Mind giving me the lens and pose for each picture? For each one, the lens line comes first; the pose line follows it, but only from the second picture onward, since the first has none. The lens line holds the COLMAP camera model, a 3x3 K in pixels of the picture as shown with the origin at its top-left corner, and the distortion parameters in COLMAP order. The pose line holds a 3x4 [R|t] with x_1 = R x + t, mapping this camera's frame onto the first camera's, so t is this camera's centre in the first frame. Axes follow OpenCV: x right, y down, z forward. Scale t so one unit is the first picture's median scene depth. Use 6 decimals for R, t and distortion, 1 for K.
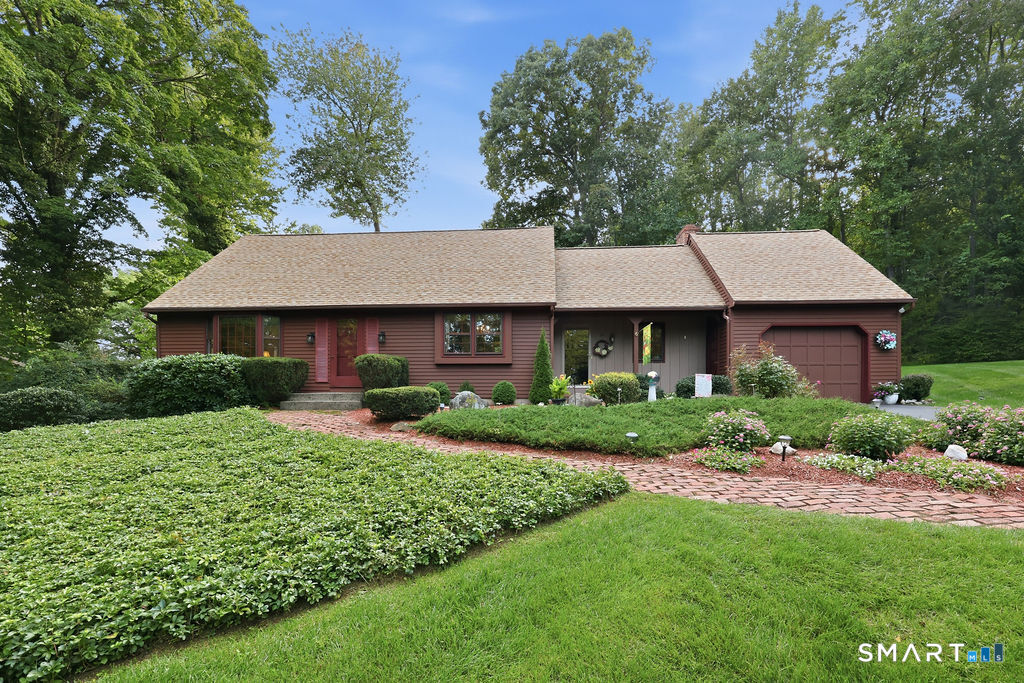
lens RADIAL K [[428.0, 0, 512.0], [0, 428.0, 341.5], [0, 0, 1]] dist [-0.002024, -0.000100]
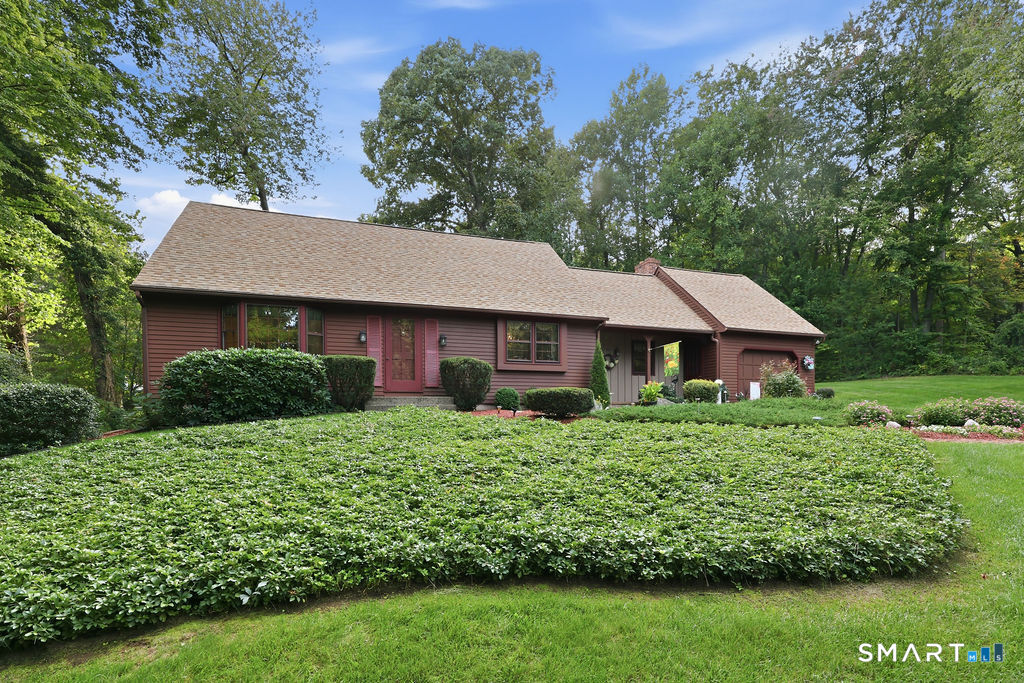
lens RADIAL K [[462.5, 0, 510.3], [0, 462.5, 355.6], [0, 0, 1]] dist [0.000532, 0.000096]
pose [[0.924547, 0.043820, 0.378540, -0.538282], [-0.042340, 0.999028, -0.012238, 0.029300], [-0.378709, -0.004712, 0.925504, -0.019247]]
